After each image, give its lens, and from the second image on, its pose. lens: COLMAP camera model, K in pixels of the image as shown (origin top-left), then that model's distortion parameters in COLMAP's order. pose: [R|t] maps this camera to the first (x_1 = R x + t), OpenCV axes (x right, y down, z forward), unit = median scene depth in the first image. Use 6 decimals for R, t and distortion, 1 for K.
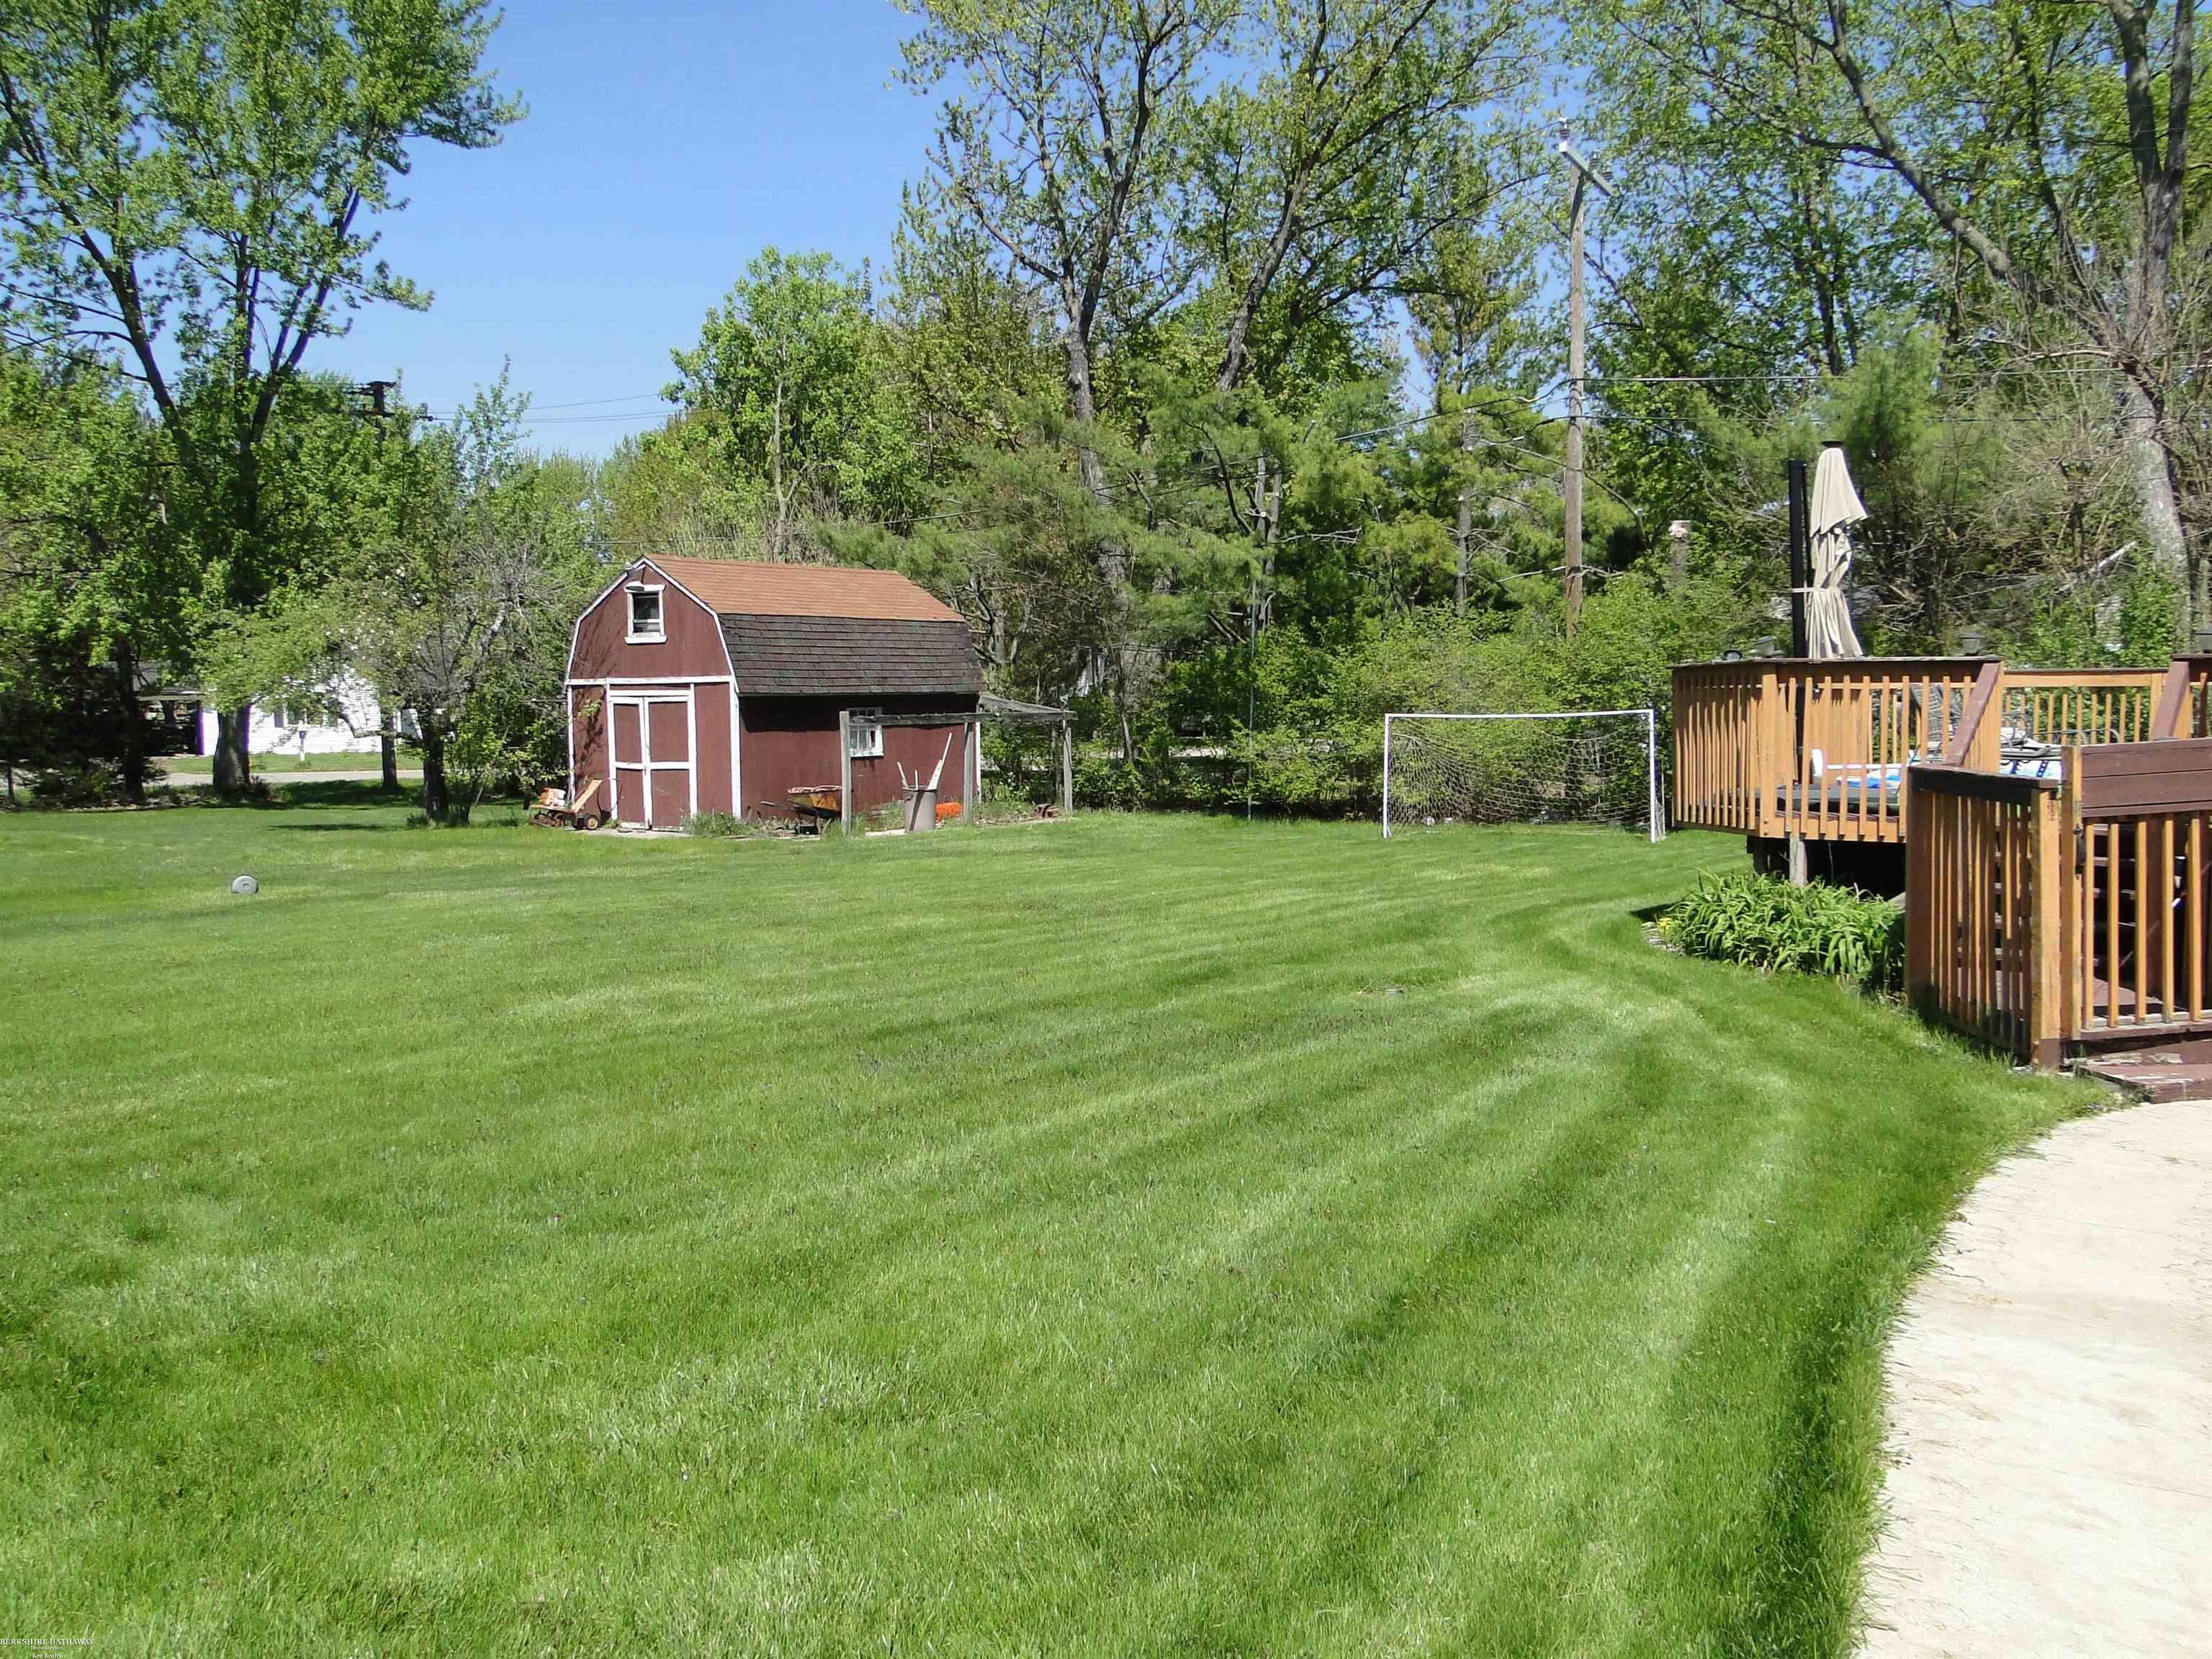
lens RADIAL K [[1838.9, 0, 1112.8], [0, 1838.9, 821.9], [0, 0, 1]] dist [-0.006758, 0.015010]
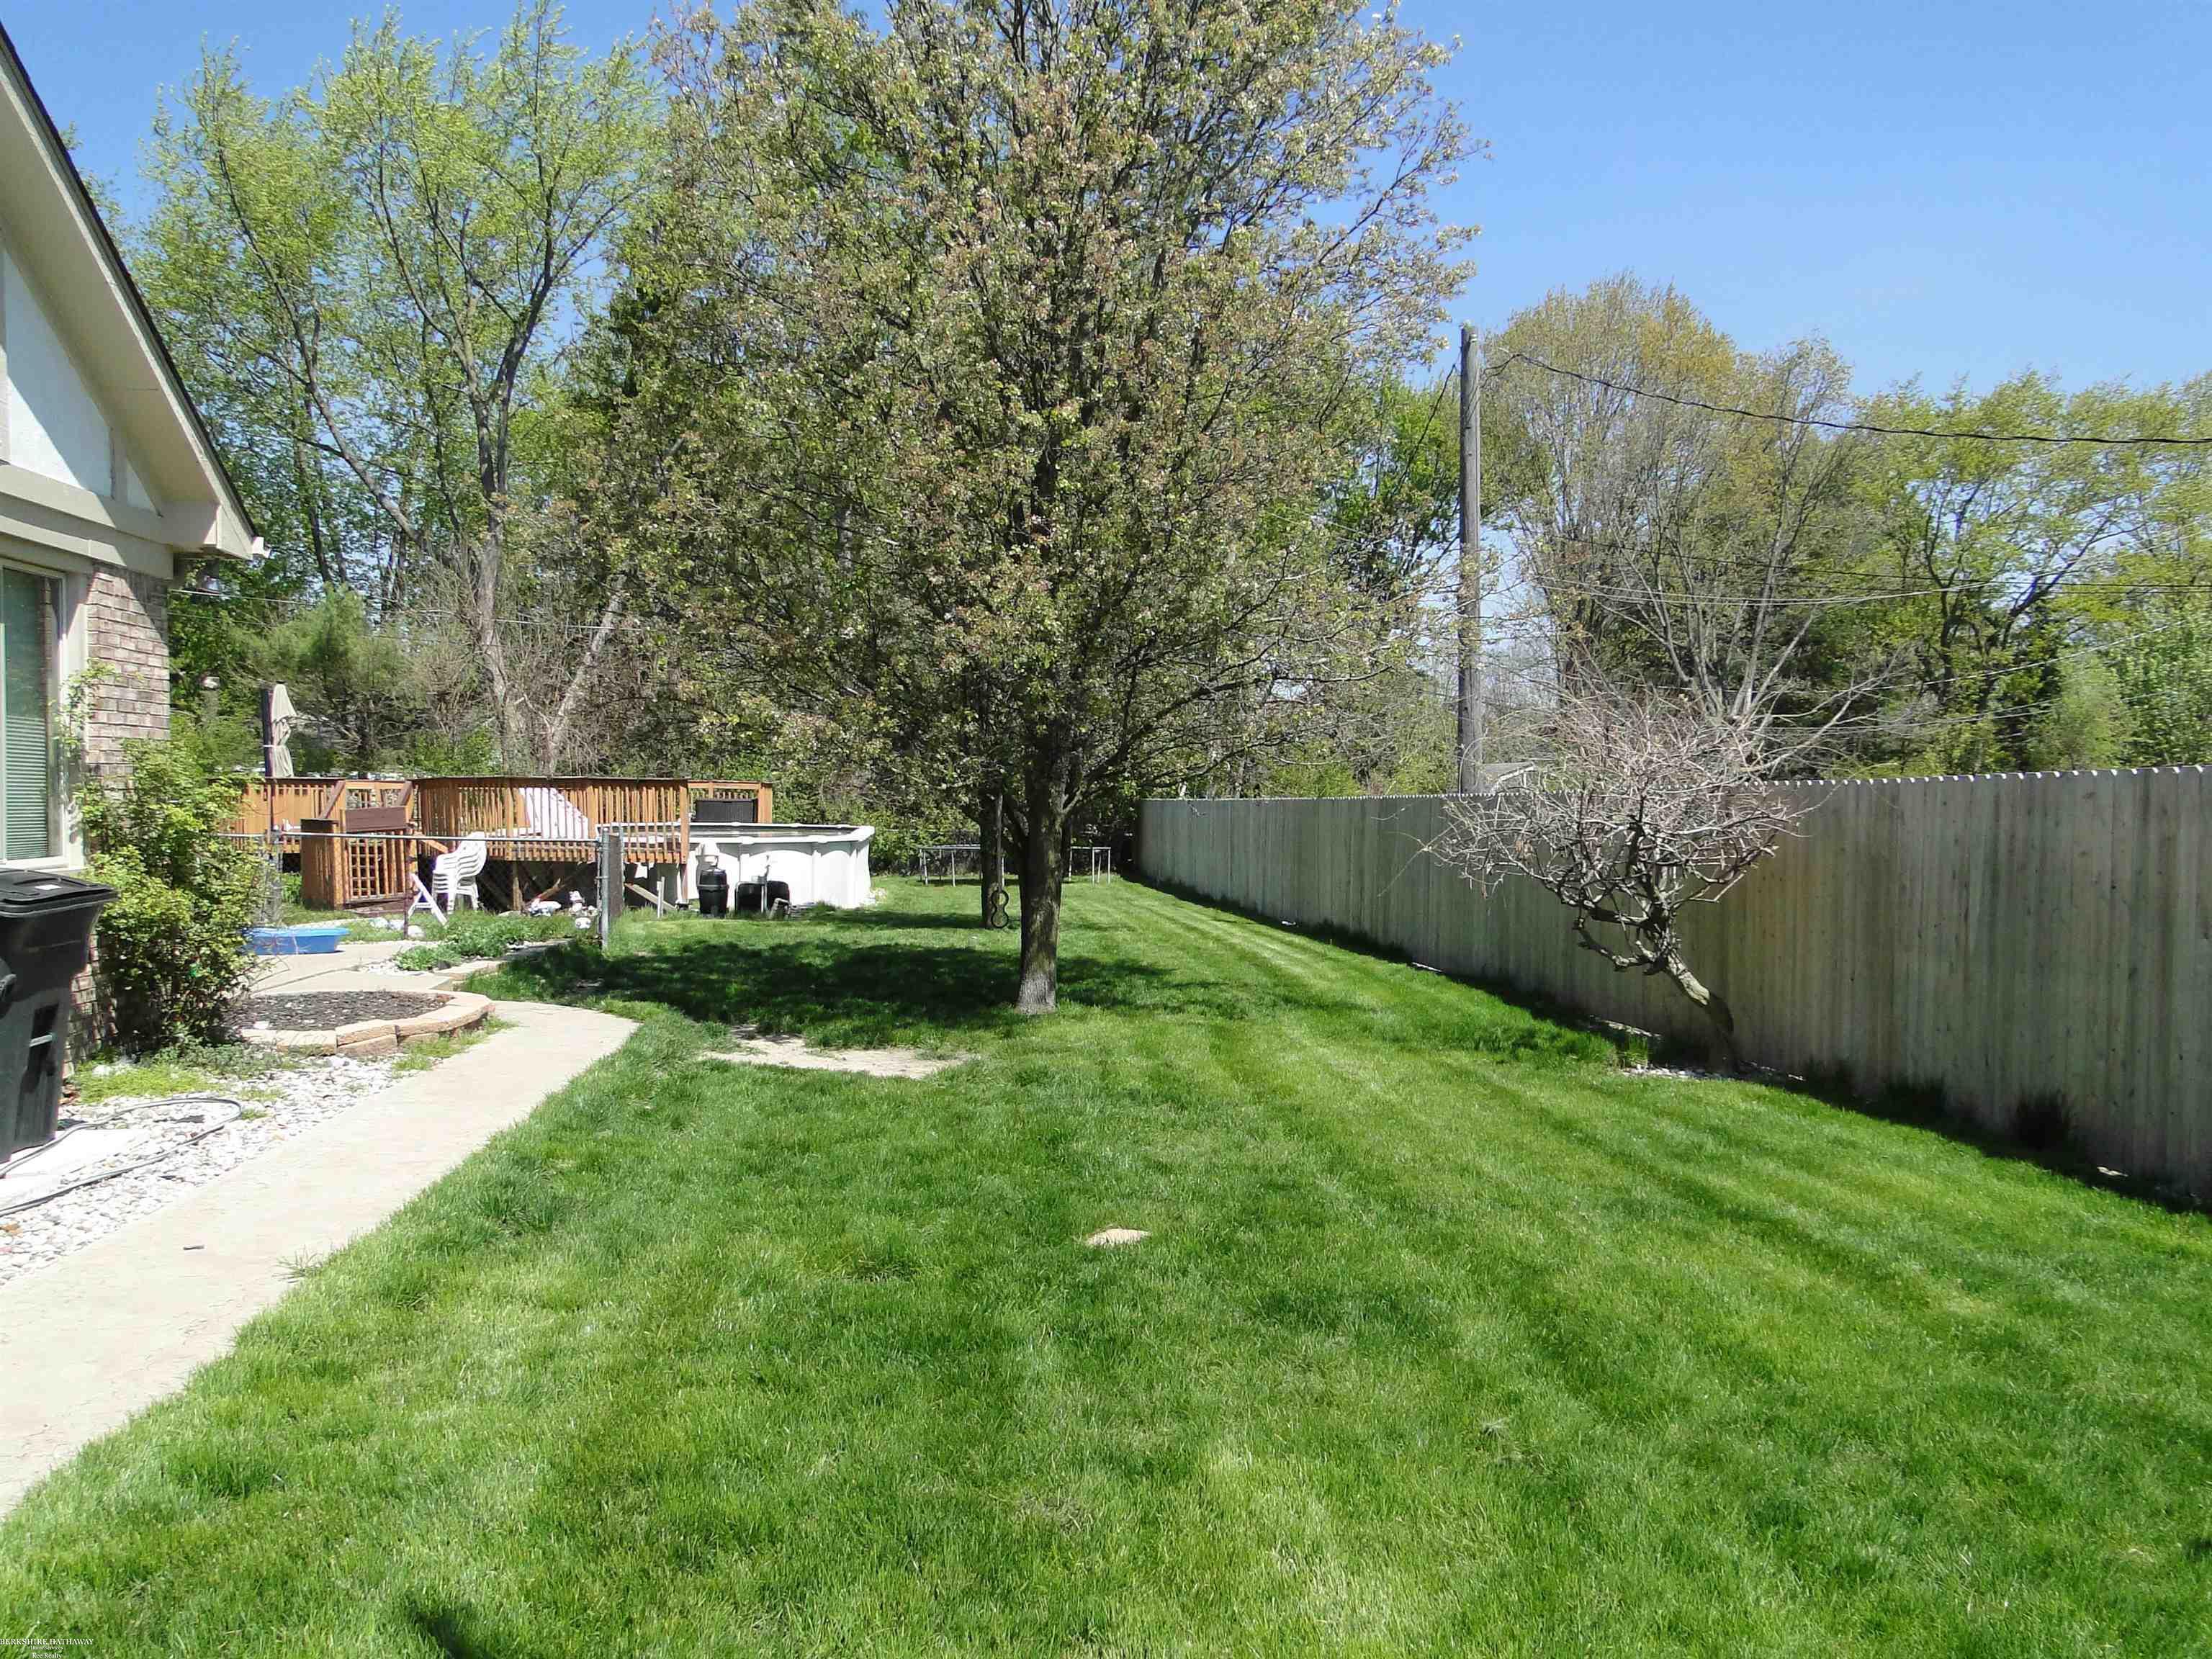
lens RADIAL K [[1838.9, 0, 1110.3], [0, 1838.9, 822.9], [0, 0, 1]] dist [-0.006758, 0.015010]
pose [[0.730882, 0.002933, 0.682498, -0.417364], [0.035026, 0.998512, -0.041799, 0.100059], [-0.681605, 0.054455, 0.729691, -1.371916]]
